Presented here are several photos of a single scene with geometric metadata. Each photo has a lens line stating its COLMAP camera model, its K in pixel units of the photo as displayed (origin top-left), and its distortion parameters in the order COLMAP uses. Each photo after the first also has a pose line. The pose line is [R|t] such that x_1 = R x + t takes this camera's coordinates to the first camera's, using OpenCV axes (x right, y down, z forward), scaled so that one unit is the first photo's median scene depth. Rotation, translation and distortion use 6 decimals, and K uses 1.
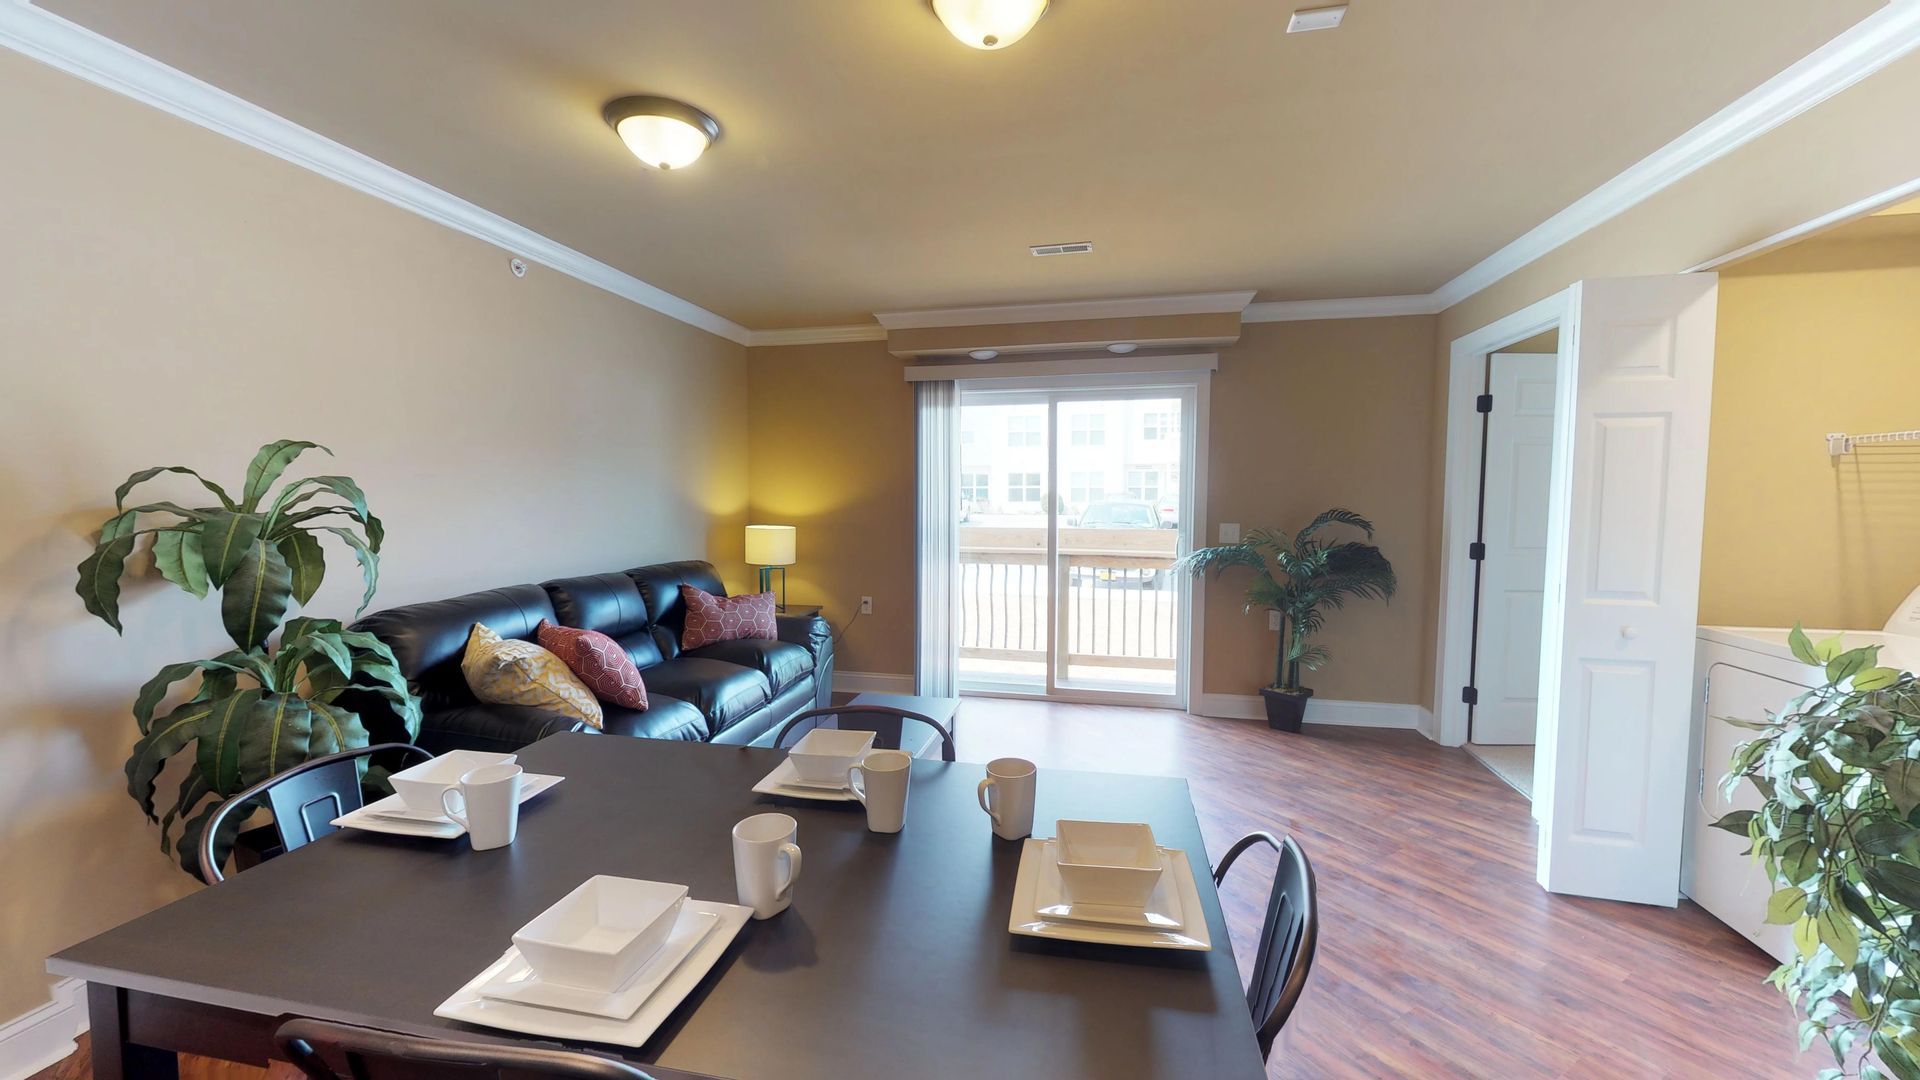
lens RADIAL K [[717.3, 0, 952.2], [0, 717.3, 538.6], [0, 0, 1]] dist [0.002130, -0.000021]
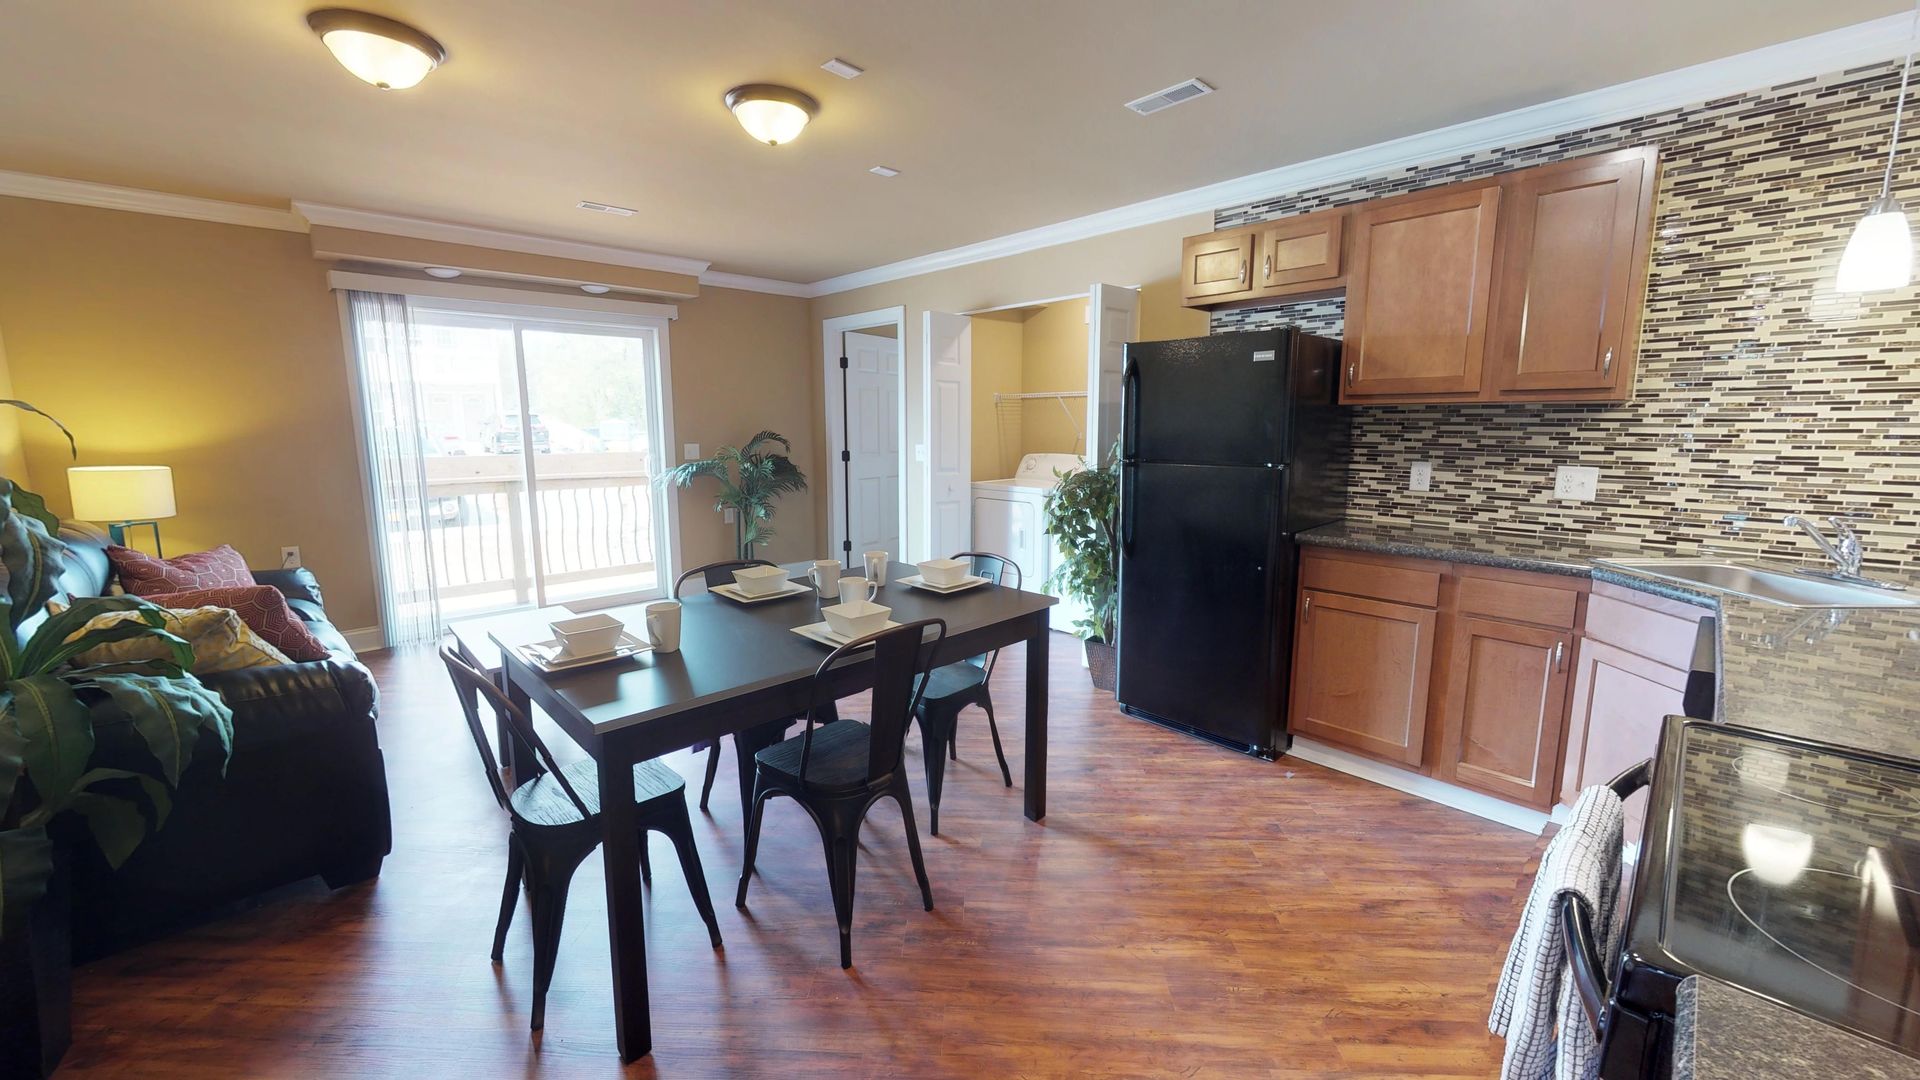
lens RADIAL K [[717.3, 0, 972.0], [0, 717.3, 532.9], [0, 0, 1]] dist [0.002130, -0.000021]
pose [[0.559140, -0.132128, 0.818477, -0.424729], [0.051171, 0.990837, 0.124995, 0.001724], [-0.827493, -0.028007, 0.560777, -0.130108]]
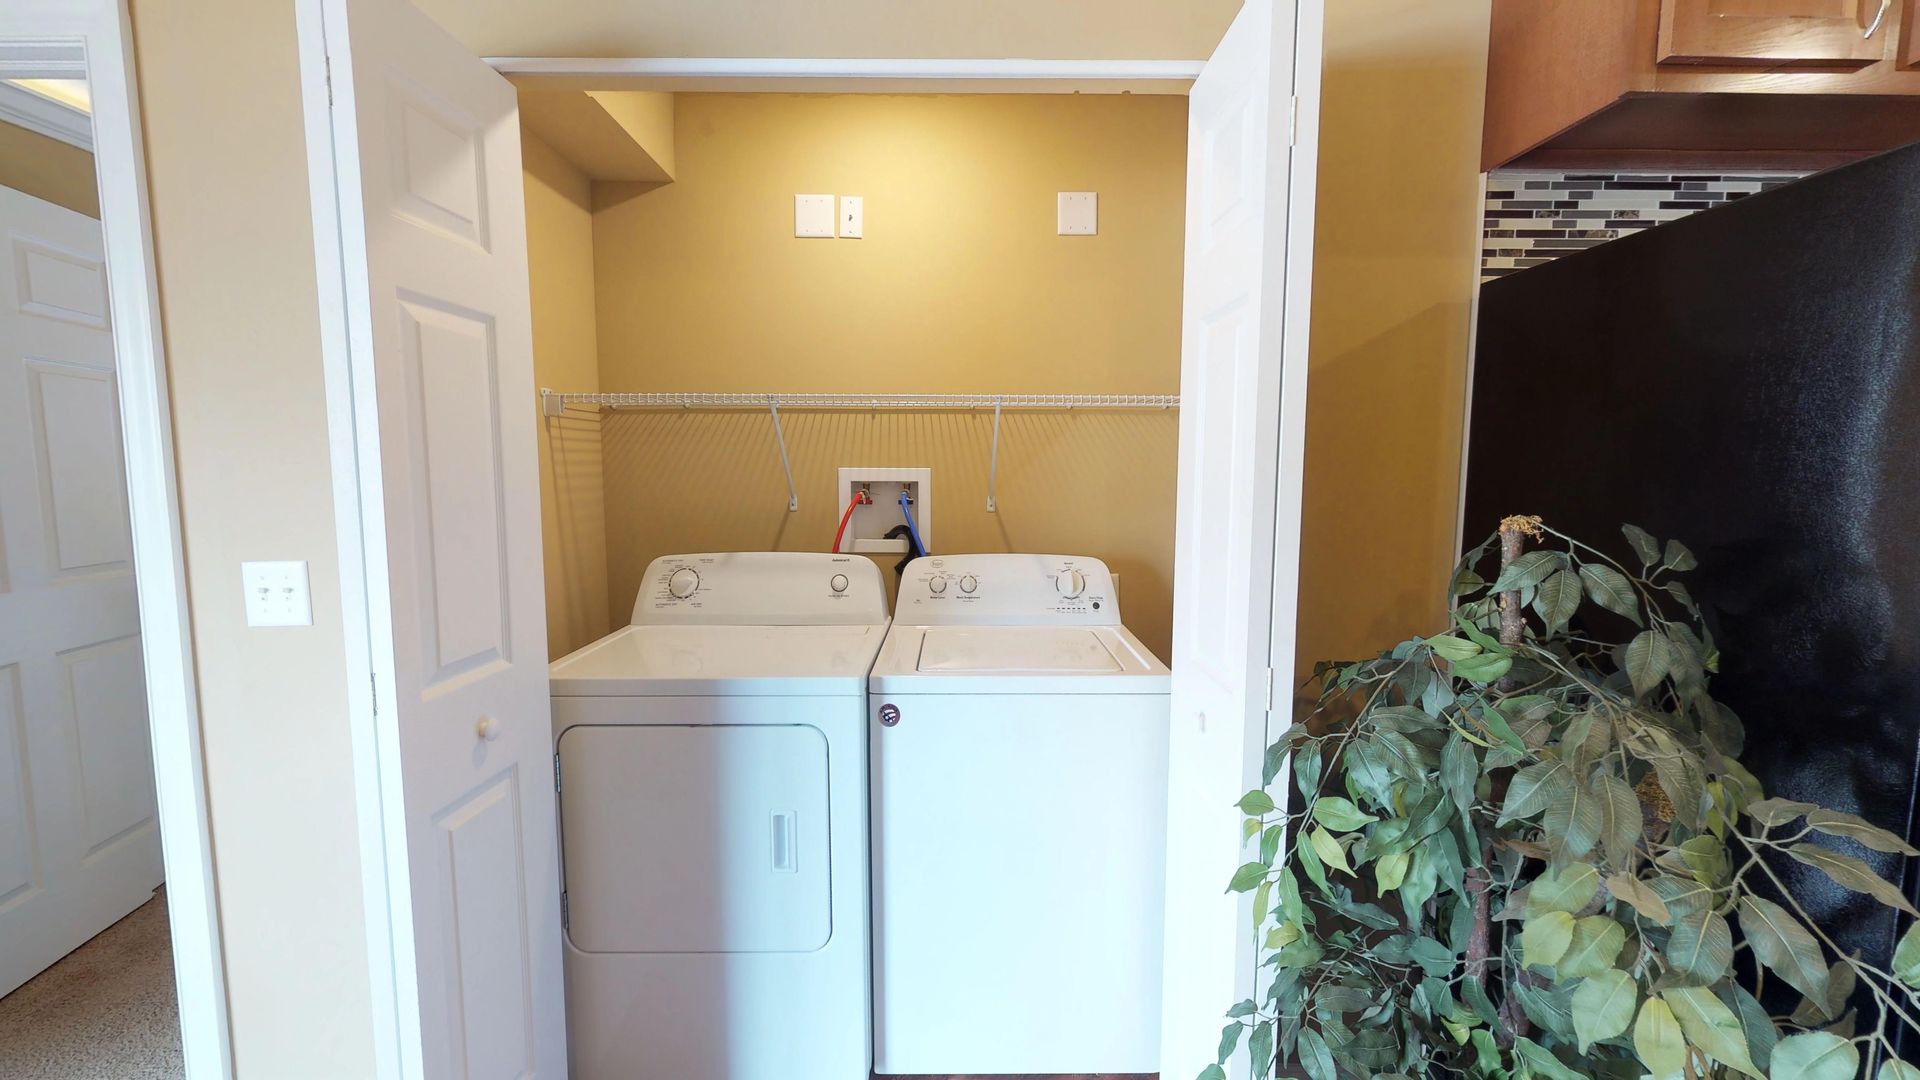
lens RADIAL K [[717.3, 0, 958.5], [0, 717.3, 531.5], [0, 0, 1]] dist [0.002130, -0.000021]
pose [[-0.201432, -0.090120, 0.975348, 0.205338], [0.052529, 0.993332, 0.102631, -0.027487], [-0.978093, 0.071907, -0.195355, 0.418828]]
